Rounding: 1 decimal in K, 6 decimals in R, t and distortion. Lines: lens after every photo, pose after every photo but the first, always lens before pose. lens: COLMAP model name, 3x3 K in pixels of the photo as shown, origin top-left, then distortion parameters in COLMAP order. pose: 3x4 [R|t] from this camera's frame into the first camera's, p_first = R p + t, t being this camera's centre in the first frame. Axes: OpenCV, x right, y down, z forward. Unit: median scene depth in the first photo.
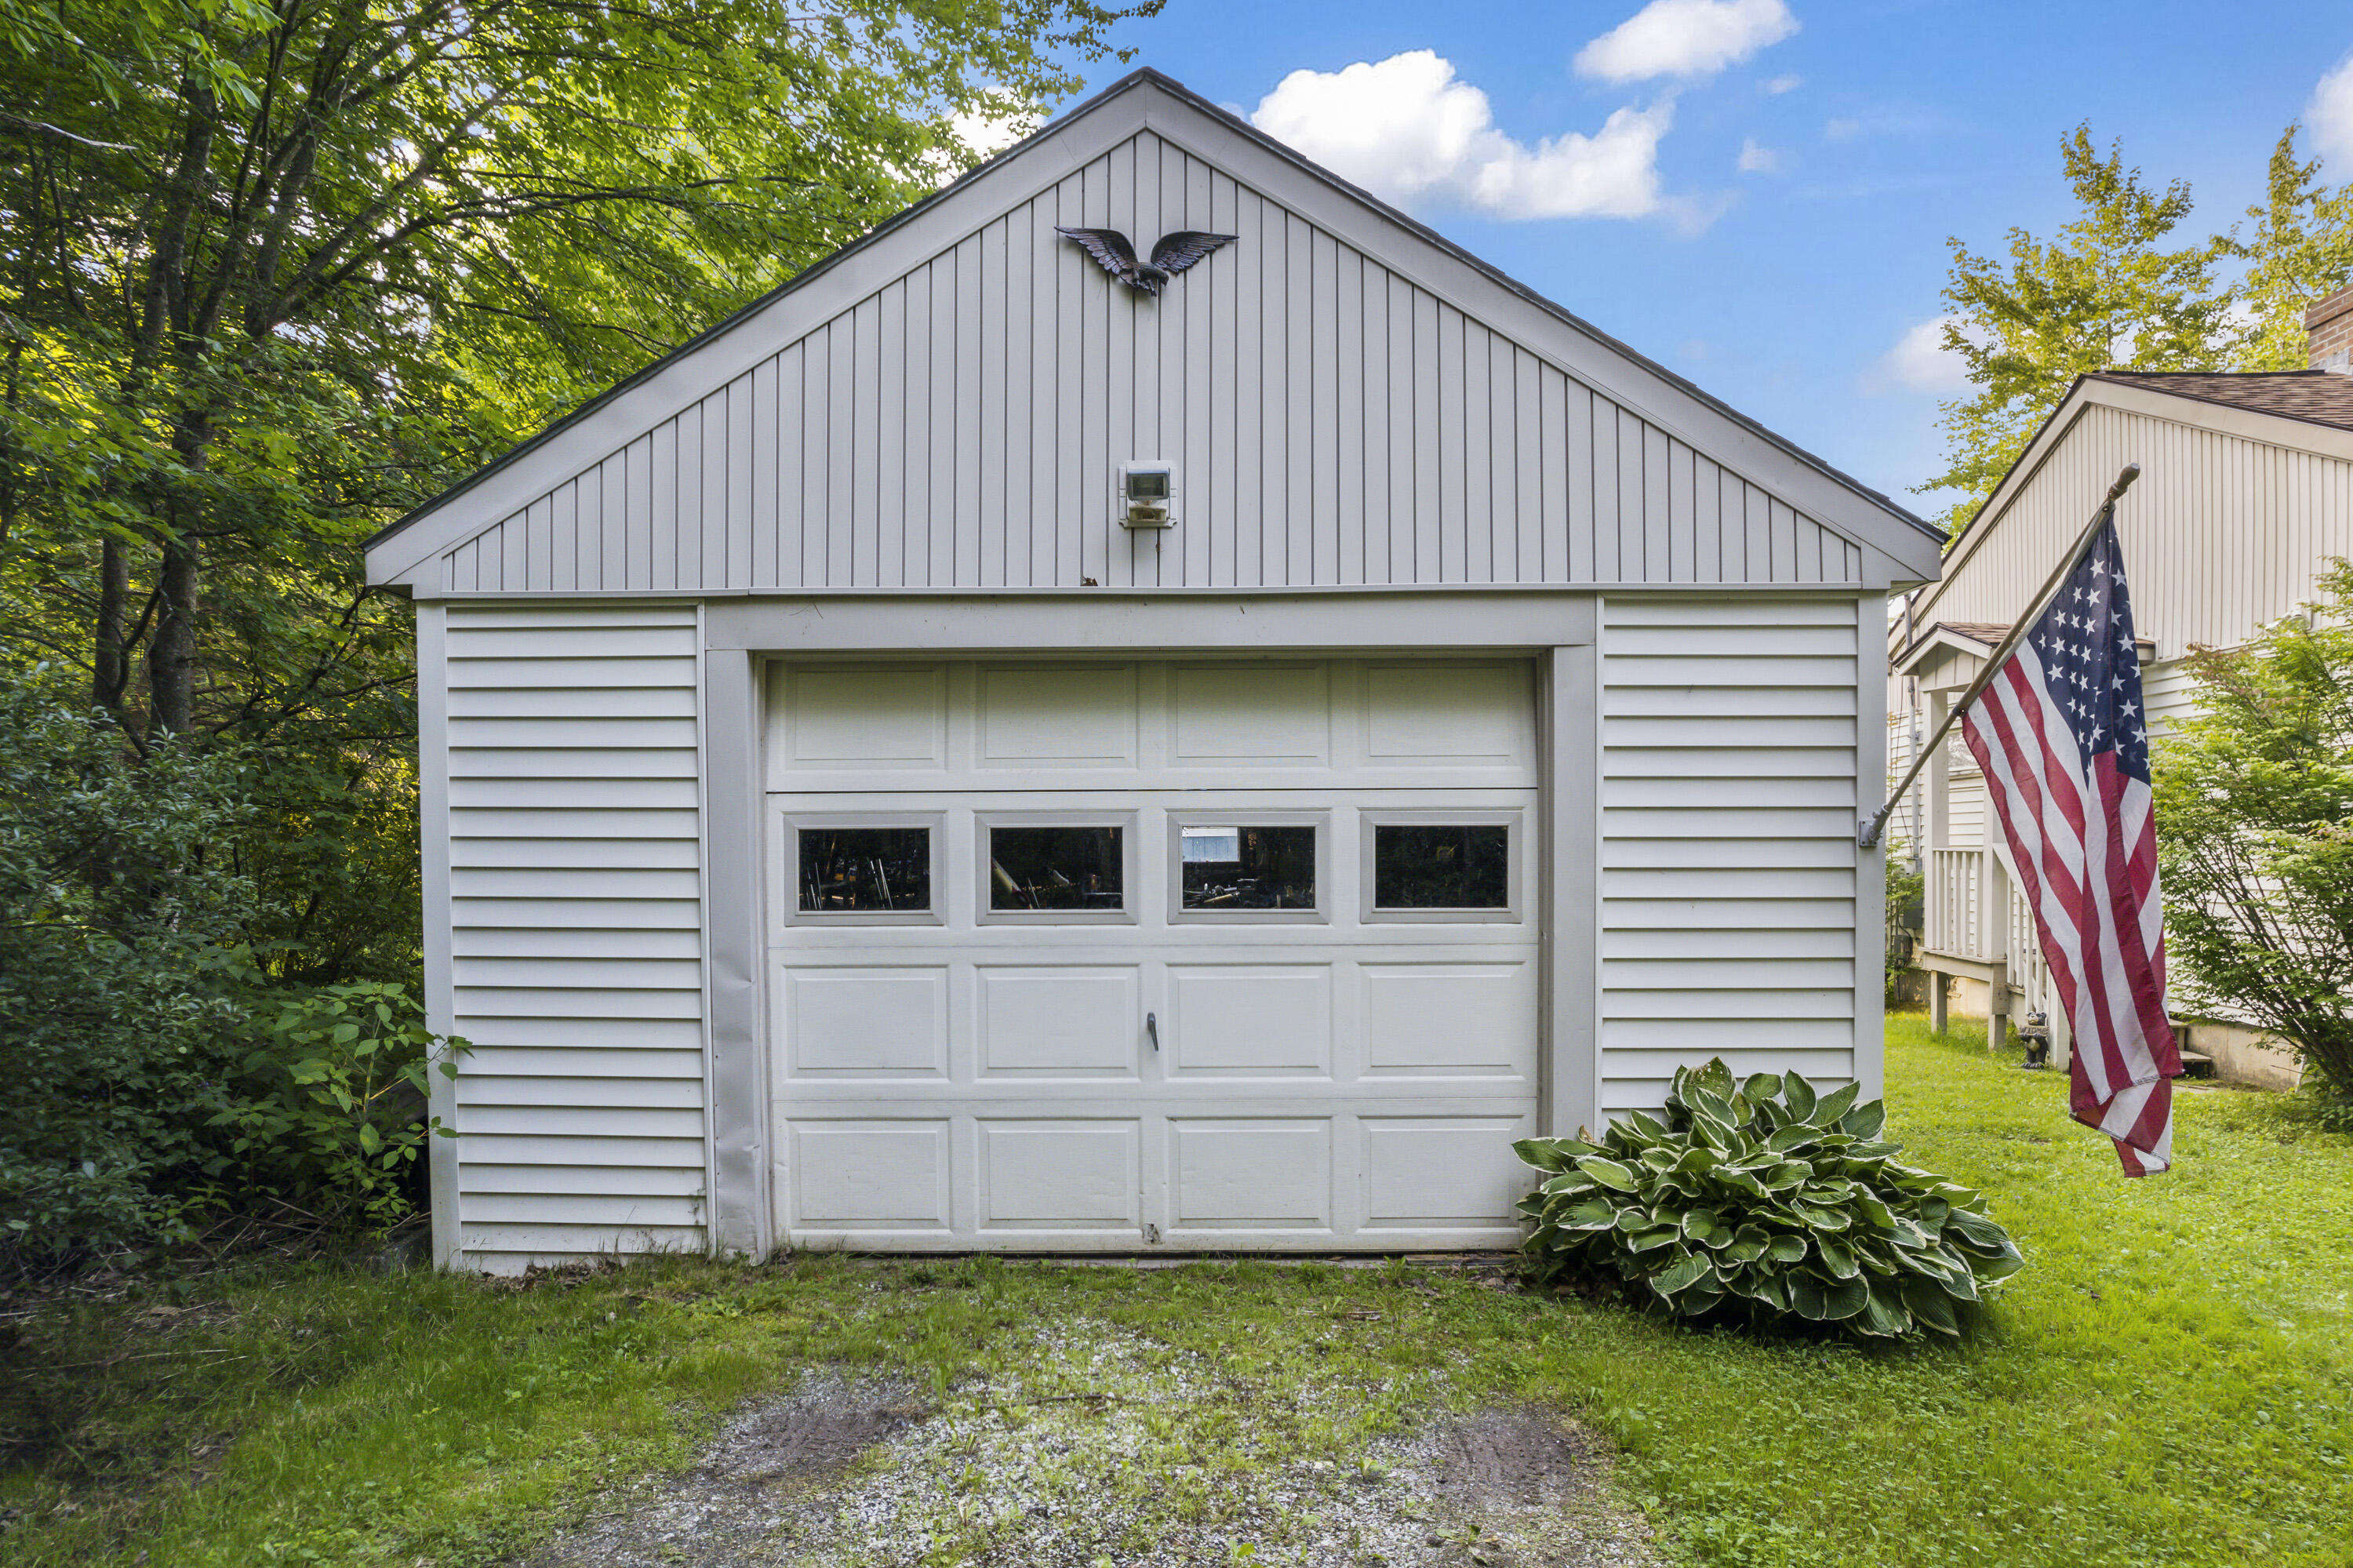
lens RADIAL K [[1527.5, 0, 1176.5], [0, 1527.5, 784.0], [0, 0, 1]] dist [-0.000857, -0.000897]
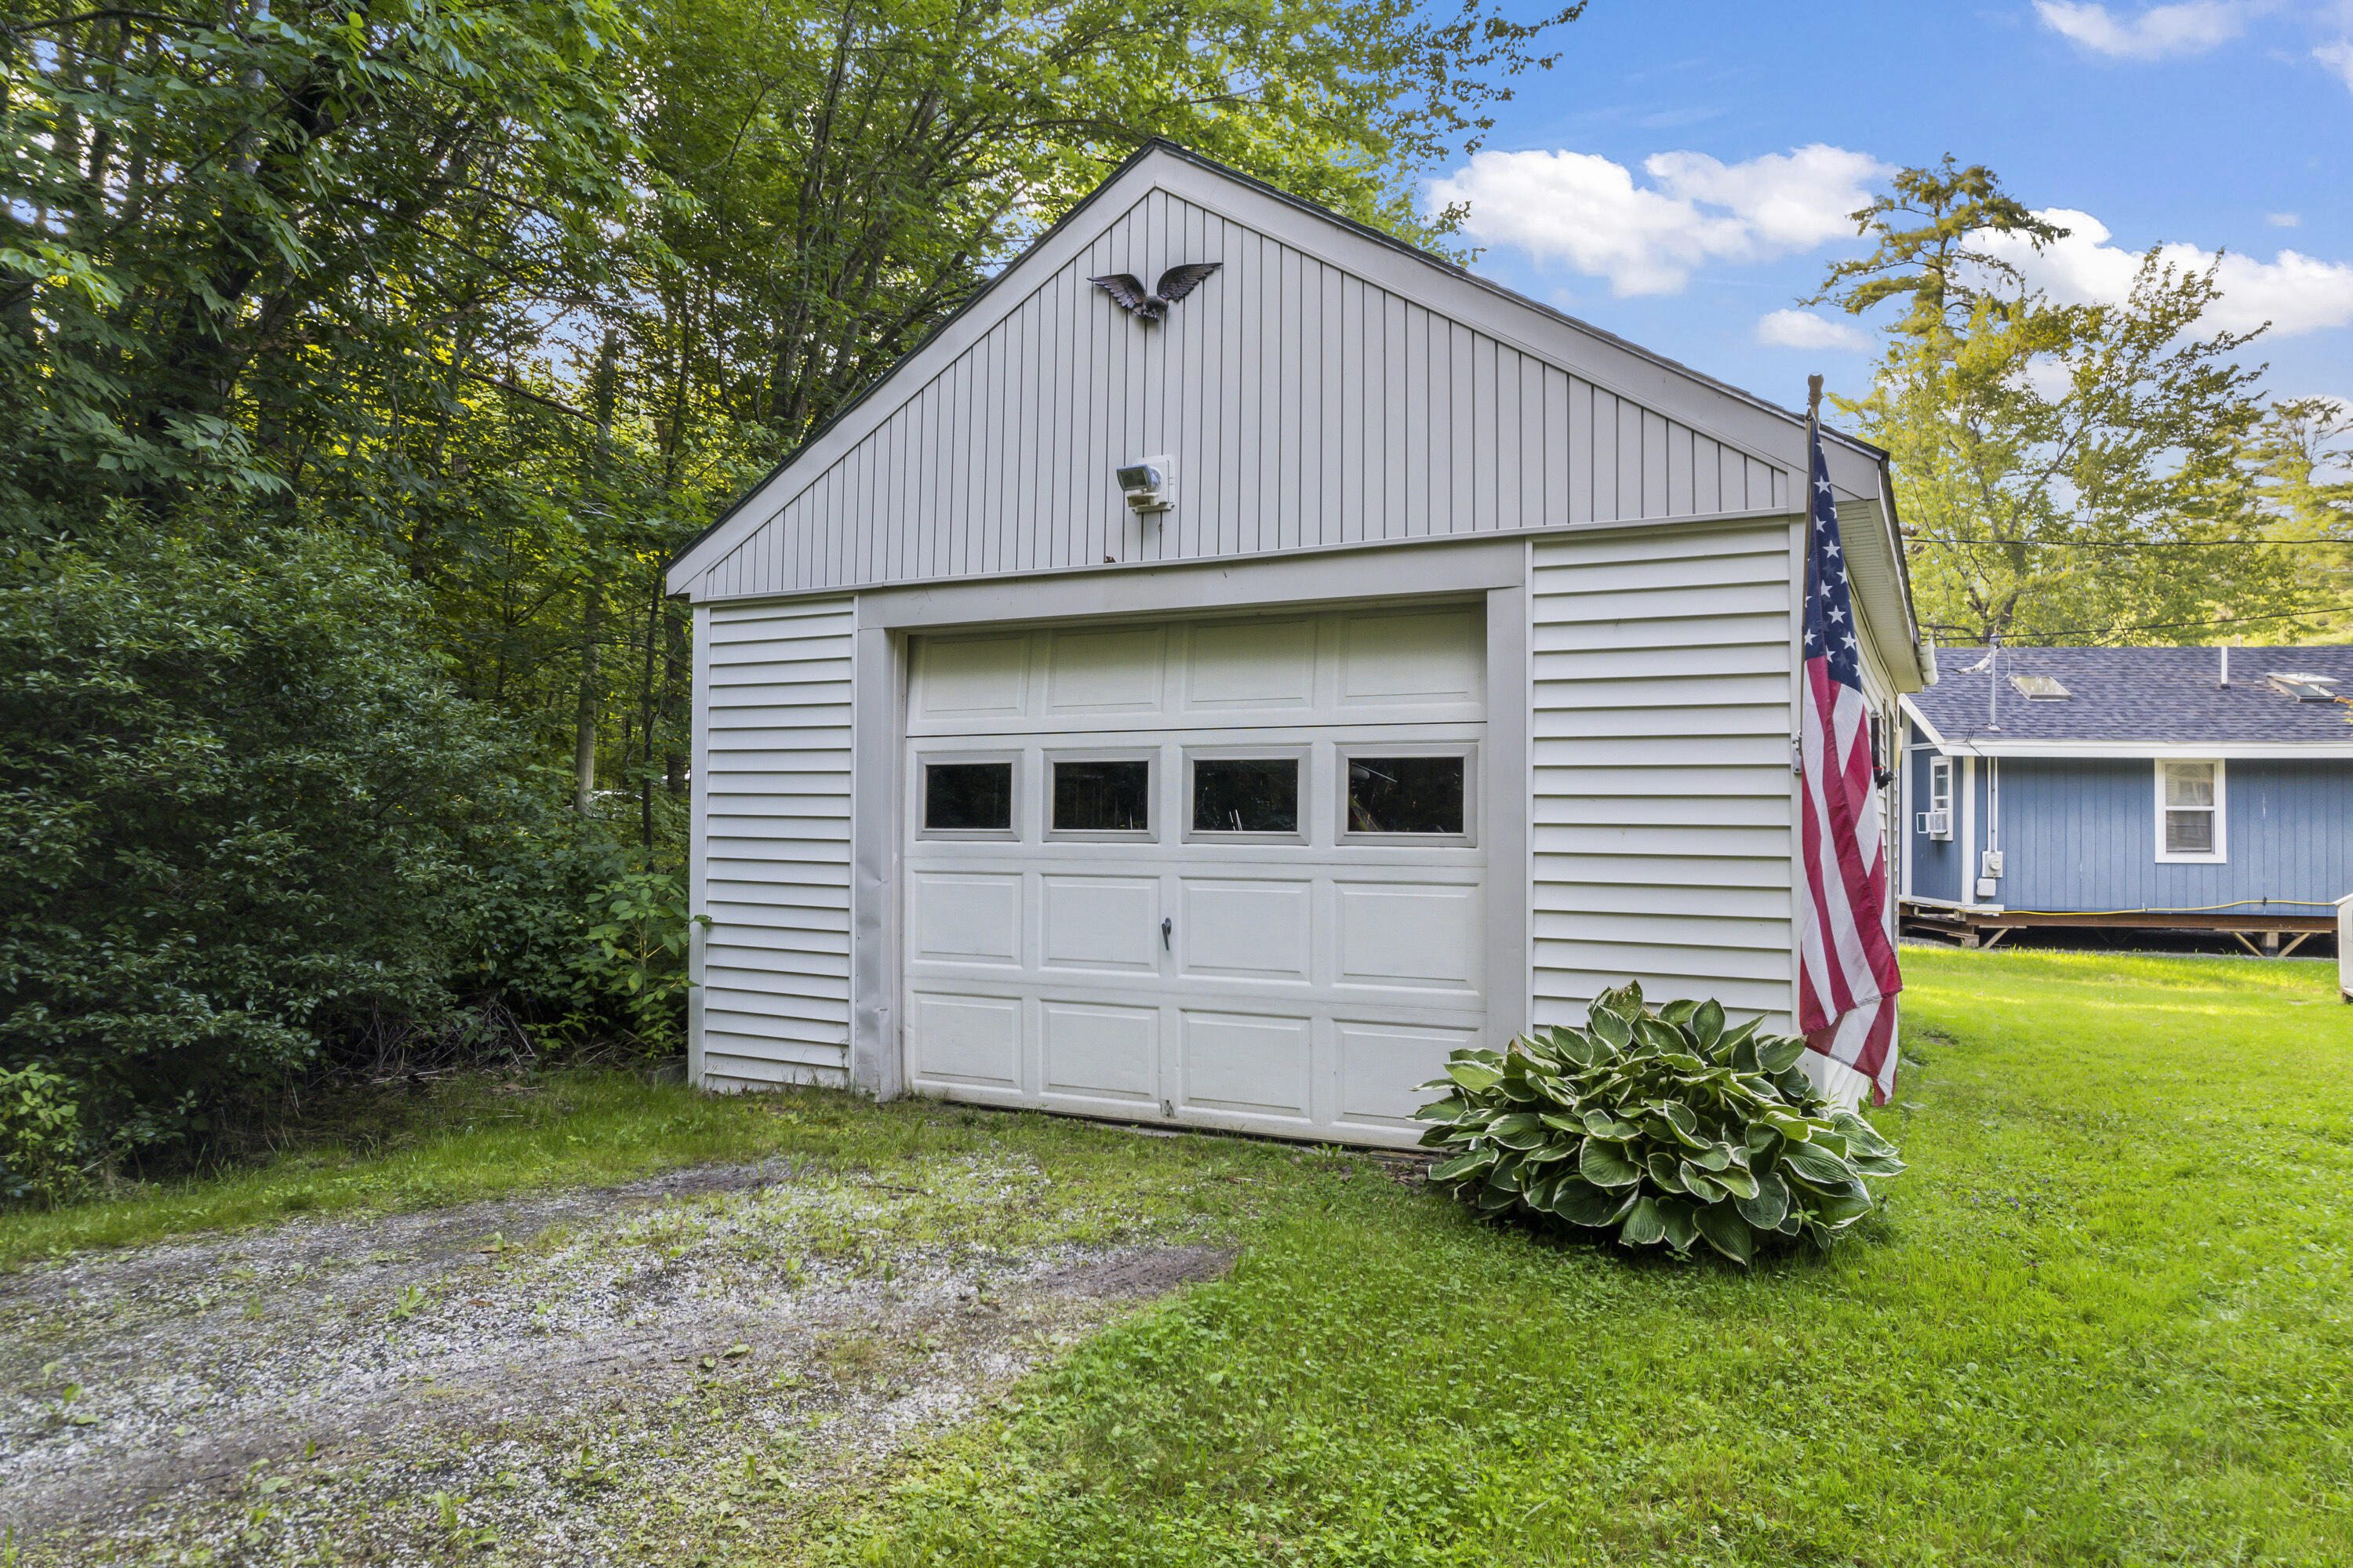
lens RADIAL K [[1456.8, 0, 1178.1], [0, 1456.8, 687.2], [0, 0, 1]] dist [0.041362, 0.000688]
pose [[0.901886, -0.029511, -0.430965, 0.491208], [0.005016, 0.998312, -0.057864, 0.037412], [0.431945, 0.050025, 0.900512, -0.022222]]
